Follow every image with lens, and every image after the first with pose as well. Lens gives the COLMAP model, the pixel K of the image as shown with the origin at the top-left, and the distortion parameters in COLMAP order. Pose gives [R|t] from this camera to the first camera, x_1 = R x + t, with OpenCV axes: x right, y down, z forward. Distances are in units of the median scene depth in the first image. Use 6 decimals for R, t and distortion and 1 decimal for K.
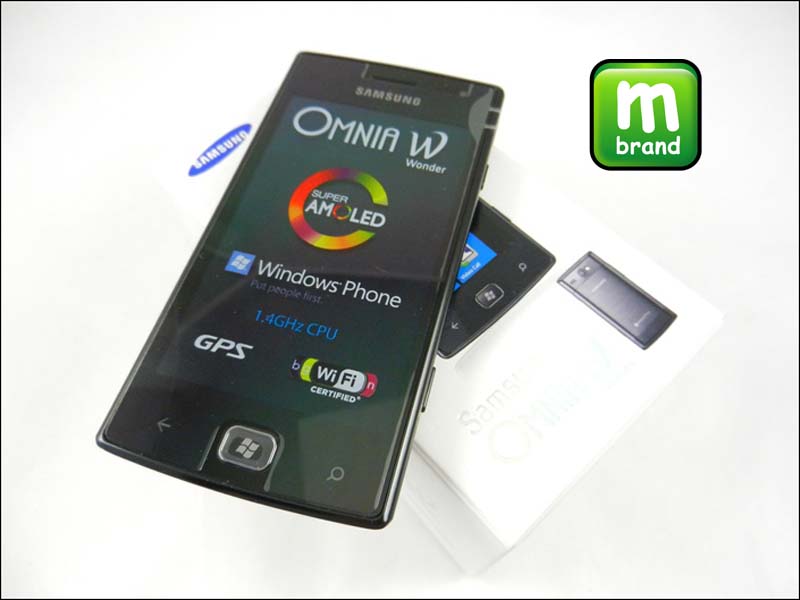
lens RADIAL K [[589.5, 0, 400.0], [0, 589.5, 300.0], [0, 0, 1]] dist [-0.005742, 0.002830]
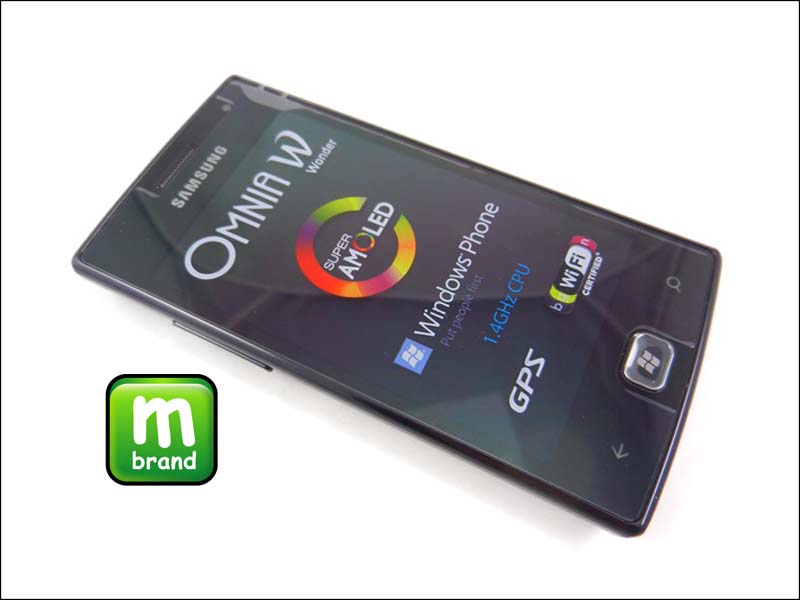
lens RADIAL K [[589.5, 0, 400.0], [0, 589.5, 300.0], [0, 0, 1]] dist [-0.005742, 0.002830]
pose [[0.186462, -0.869767, 0.456878, -0.555124], [0.871057, 0.361445, 0.332592, -0.360679], [-0.454414, 0.335951, 0.825012, 0.309747]]
